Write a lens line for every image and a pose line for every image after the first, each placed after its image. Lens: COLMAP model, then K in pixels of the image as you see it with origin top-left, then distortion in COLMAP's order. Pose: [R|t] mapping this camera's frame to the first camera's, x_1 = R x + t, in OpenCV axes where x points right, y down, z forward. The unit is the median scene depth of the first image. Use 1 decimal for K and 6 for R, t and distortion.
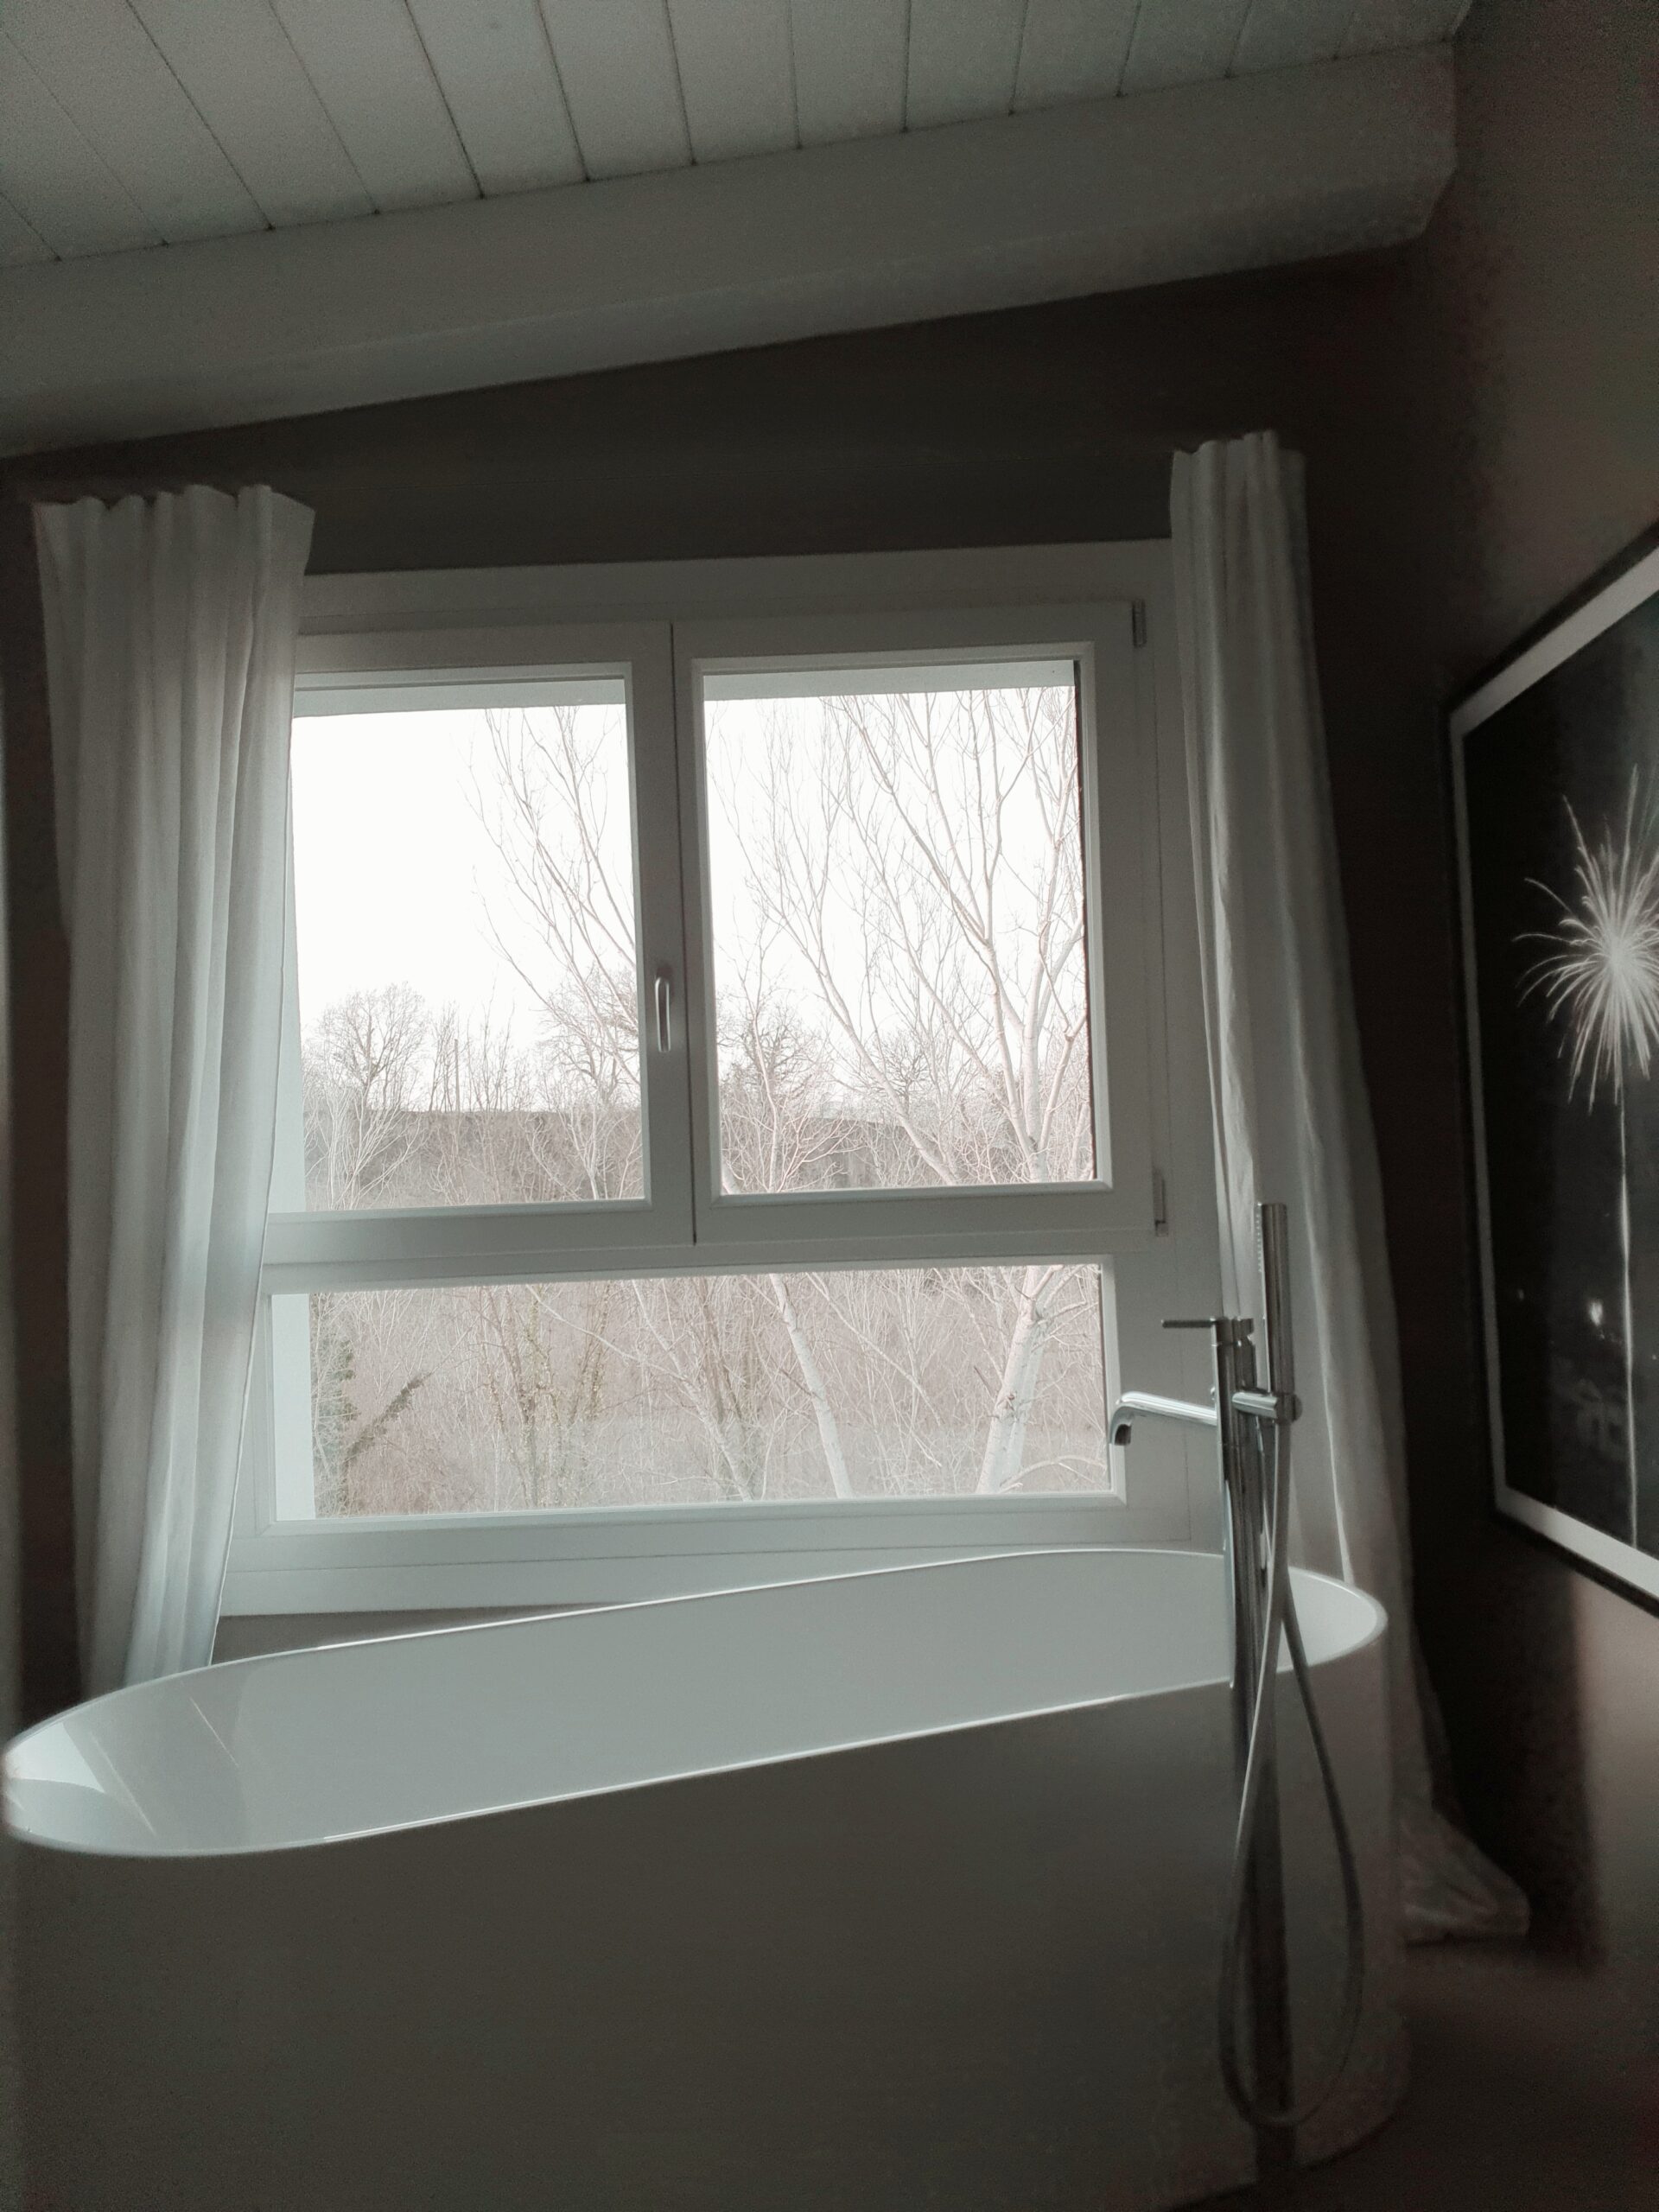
lens RADIAL K [[1690.0, 0, 831.2], [0, 1690.0, 1103.9], [0, 0, 1]] dist [0.069778, -0.109008]
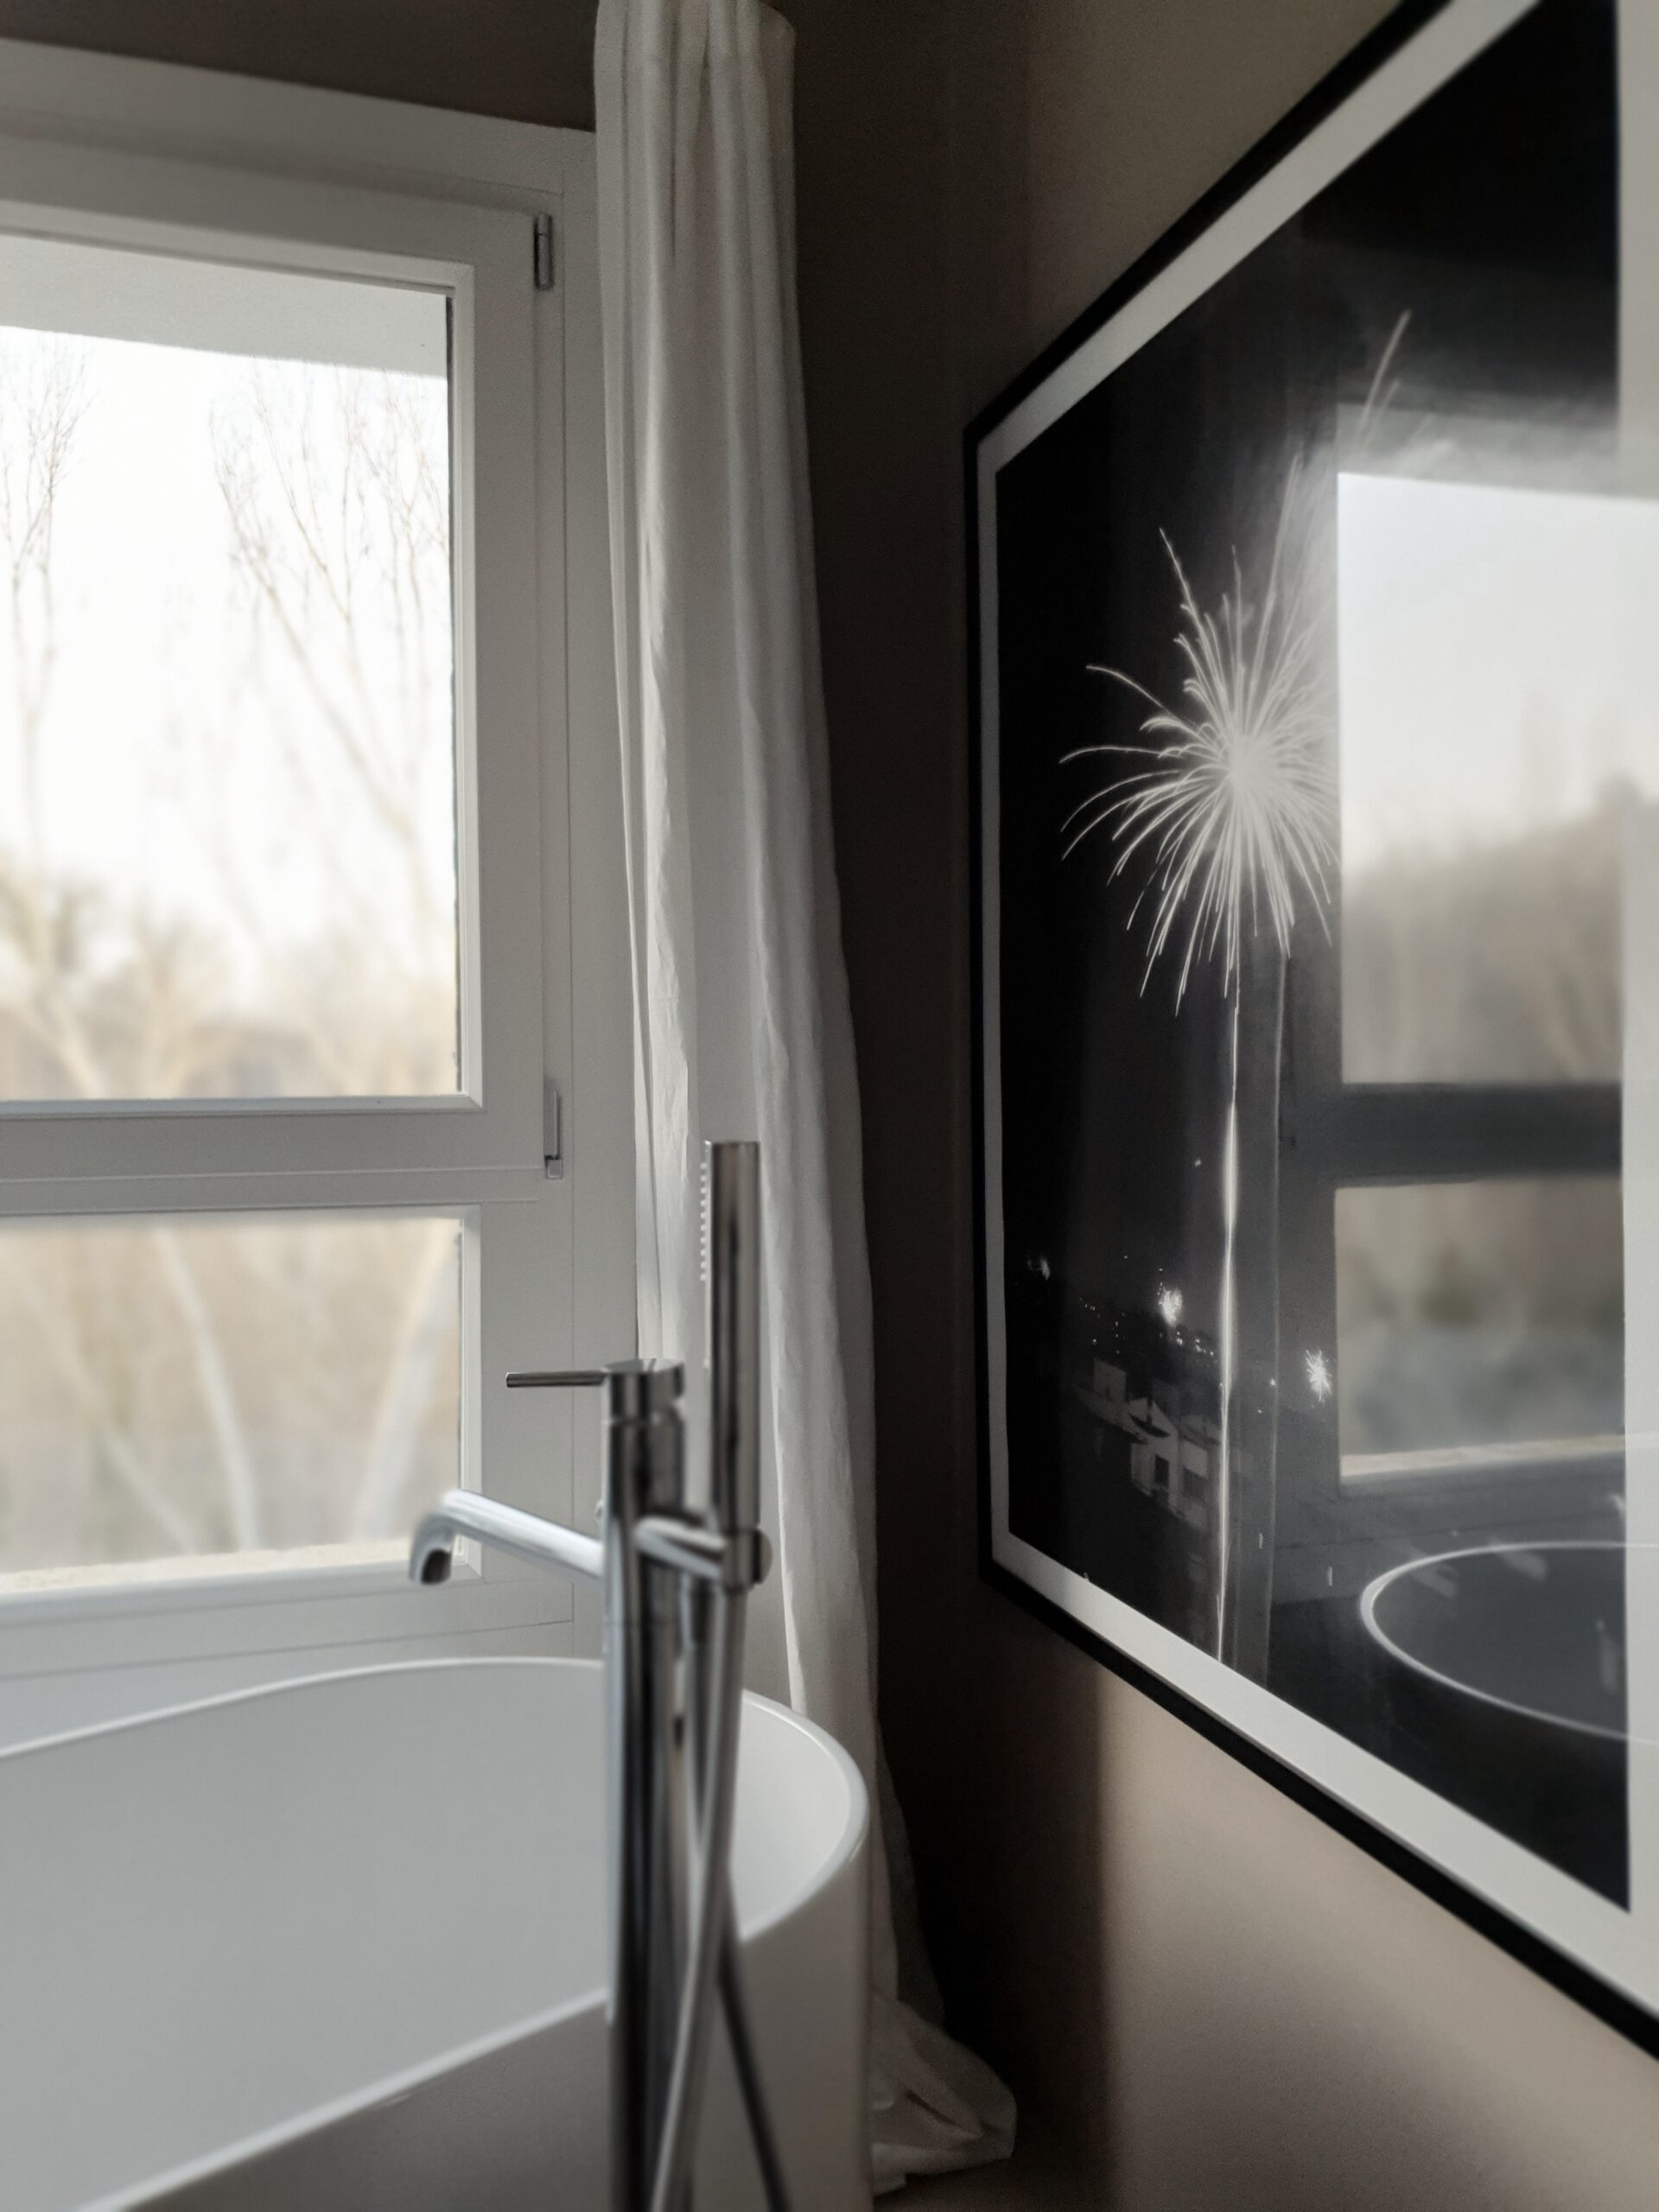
lens RADIAL K [[1690.0, 0, 831.2], [0, 1690.0, 1103.9], [0, 0, 1]] dist [0.069778, -0.109008]
pose [[0.944640, 0.023920, 0.327235, 0.097782], [-0.039384, 0.998394, 0.040712, 0.020223], [-0.325736, -0.051347, 0.944065, 0.407750]]
